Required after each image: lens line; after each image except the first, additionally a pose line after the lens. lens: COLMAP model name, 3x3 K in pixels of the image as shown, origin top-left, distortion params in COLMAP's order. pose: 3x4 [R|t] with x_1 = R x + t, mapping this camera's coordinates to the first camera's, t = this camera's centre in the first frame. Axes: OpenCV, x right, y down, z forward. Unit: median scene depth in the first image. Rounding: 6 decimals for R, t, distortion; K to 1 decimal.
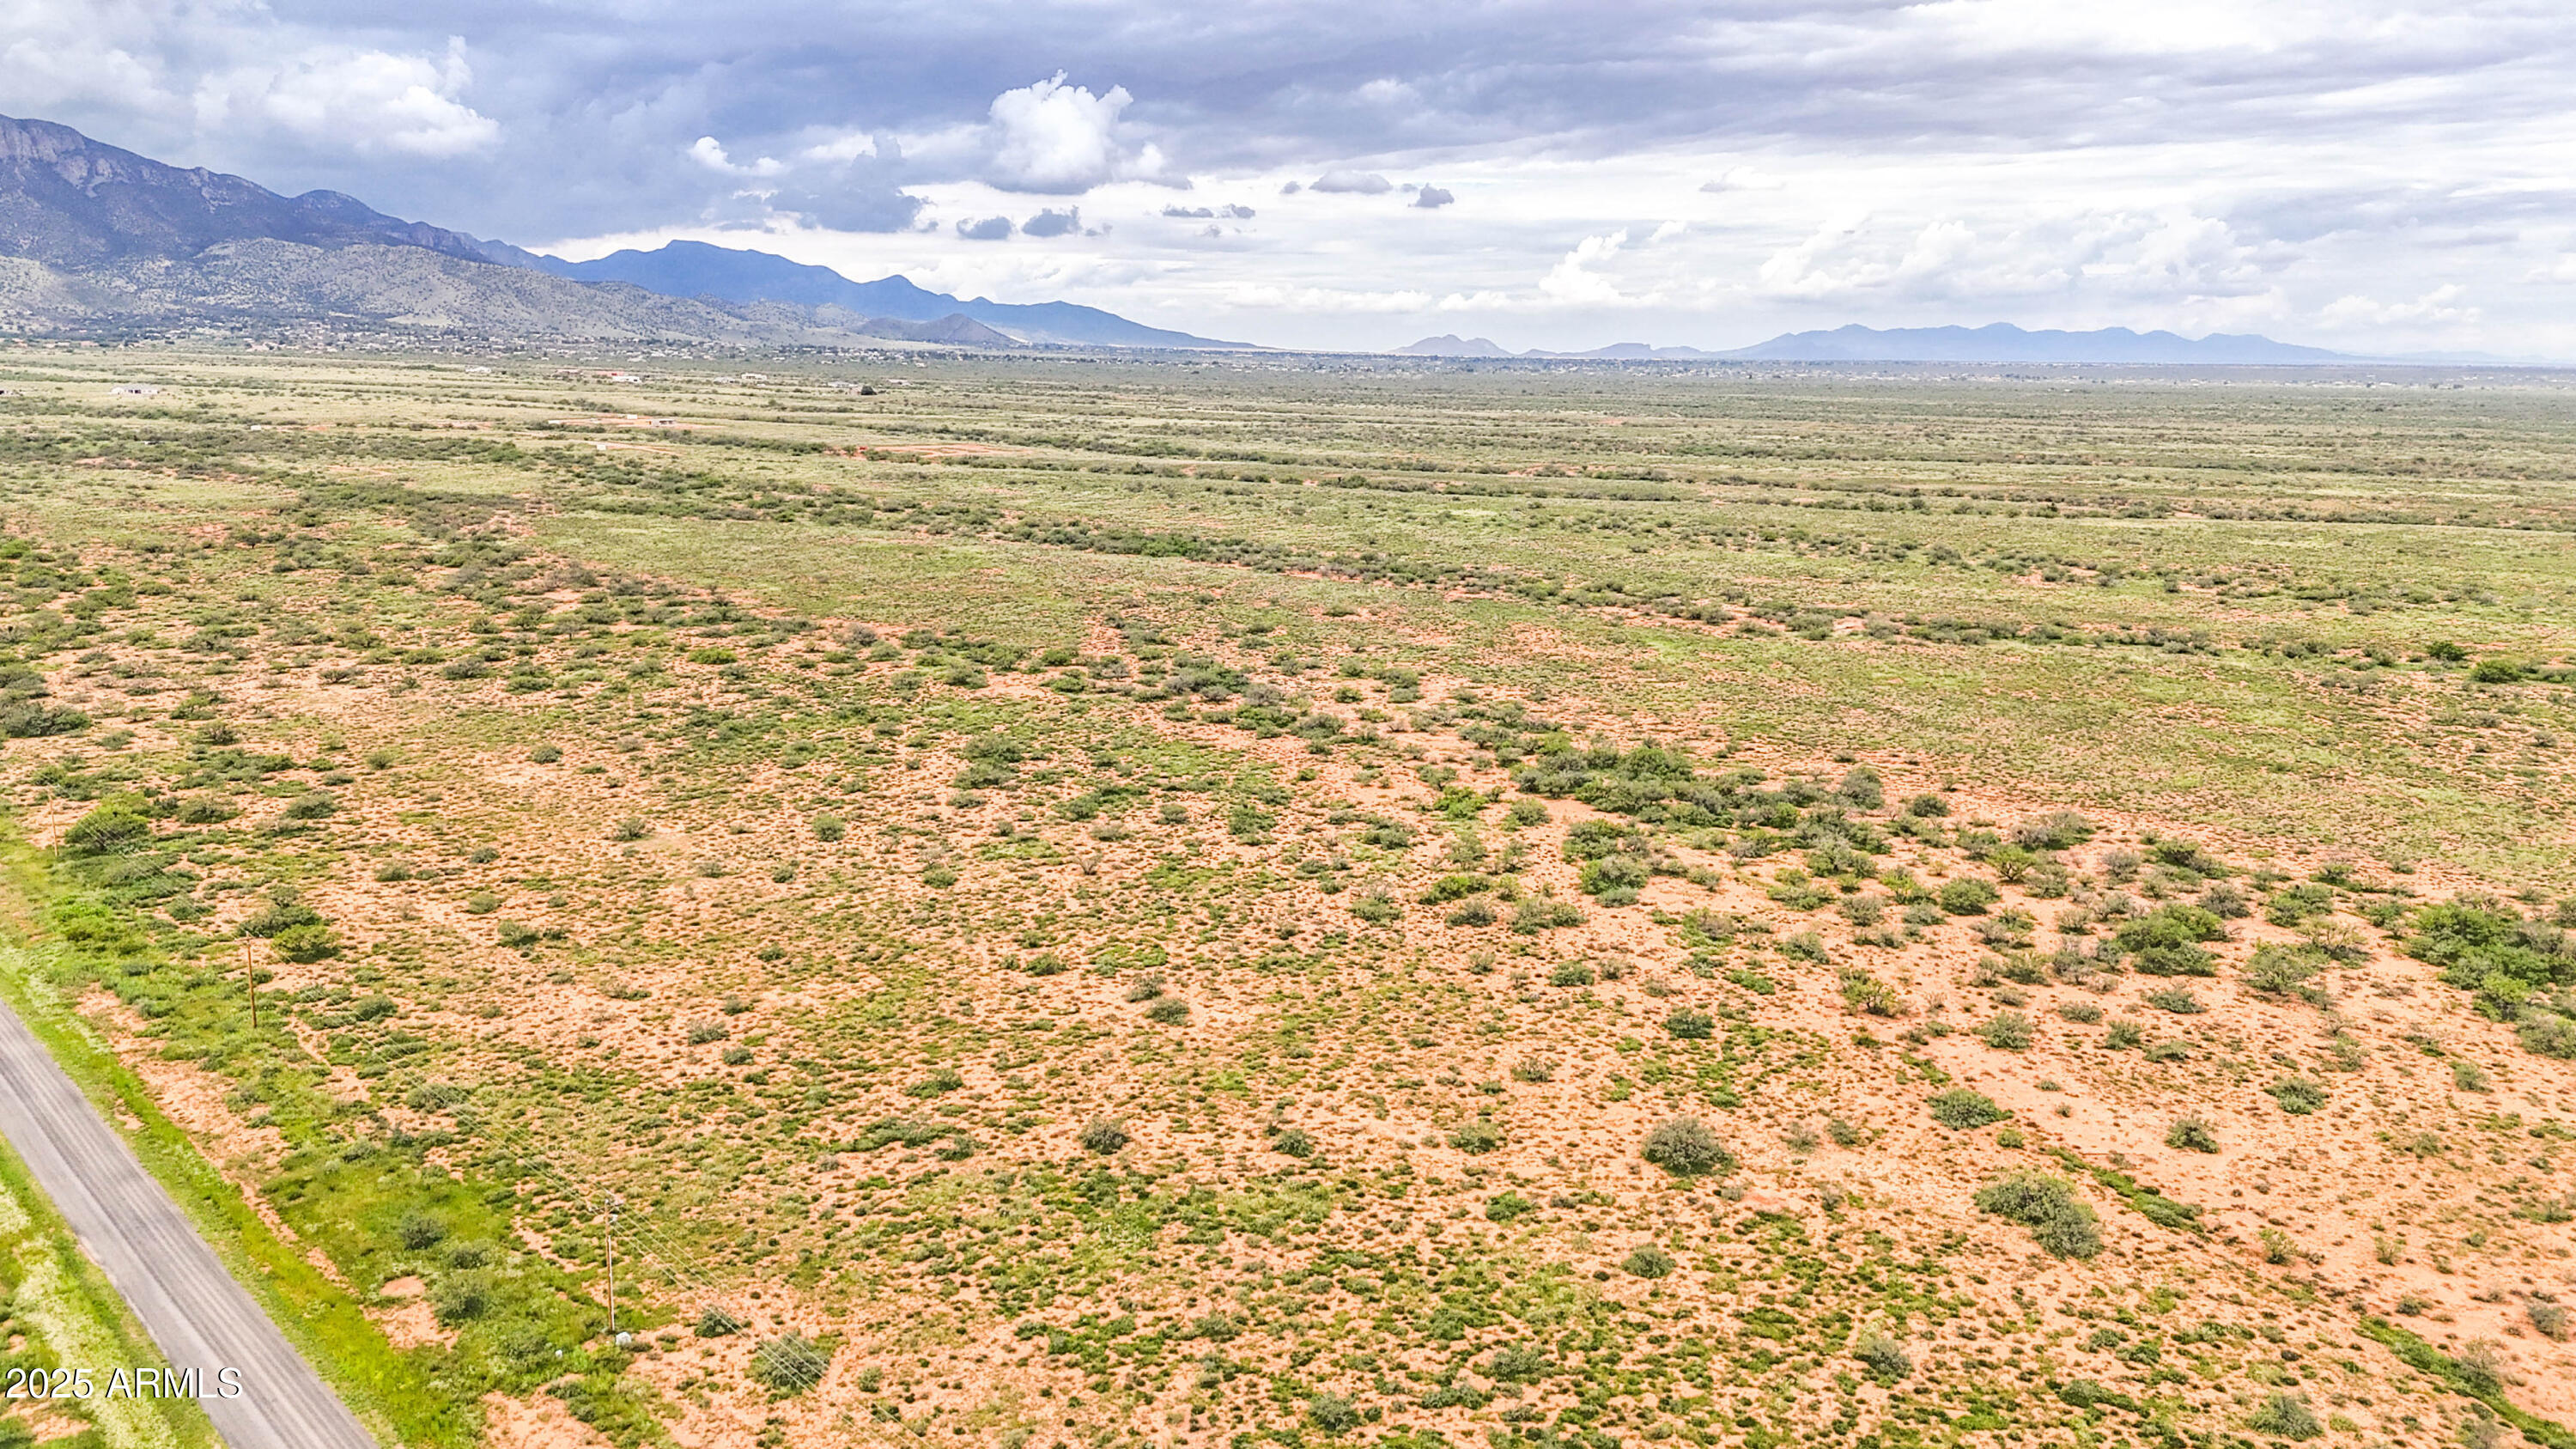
lens RADIAL K [[1890.5, 0, 1295.8], [0, 1890.5, 725.7], [0, 0, 1]] dist [0.104495, -0.139552]
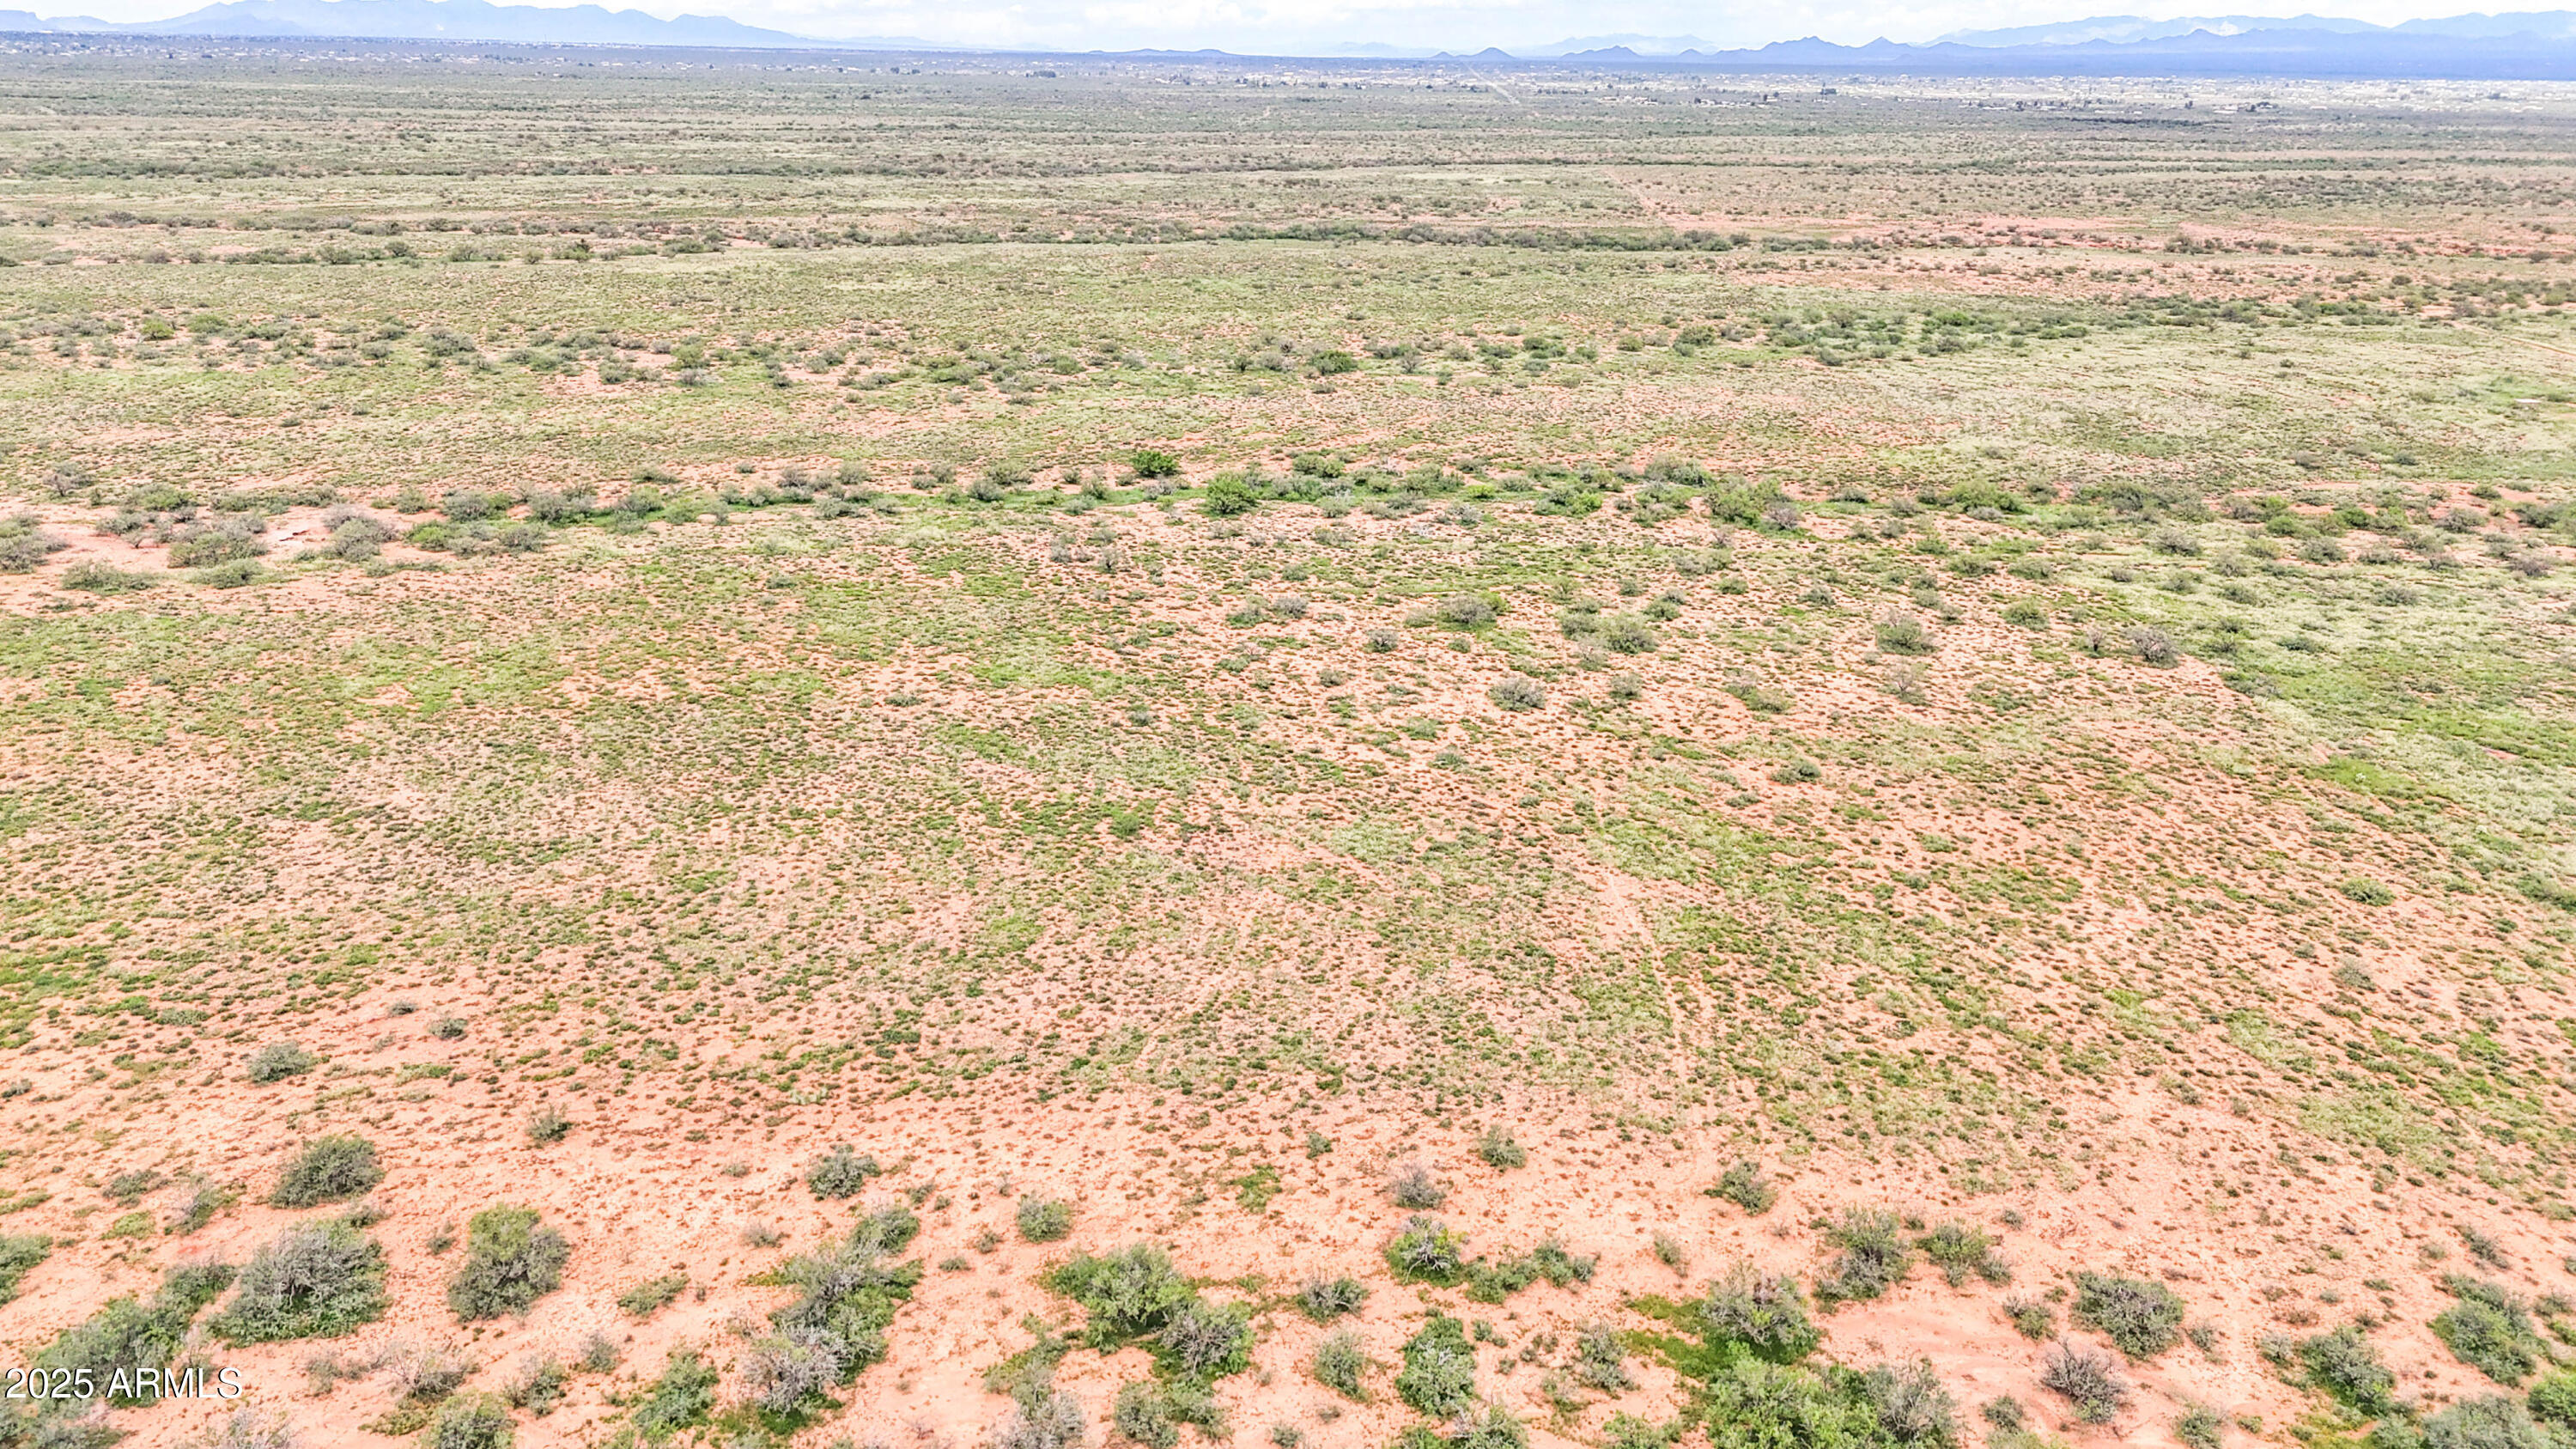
lens RADIAL K [[1887.2, 0, 1291.6], [0, 1887.2, 735.4], [0, 0, 1]] dist [0.077248, -0.075988]
pose [[0.746974, -0.226433, 0.625107, 0.236179], [0.123898, 0.971156, 0.203729, -0.122894], [-0.653207, -0.074731, 0.753482, 0.625075]]
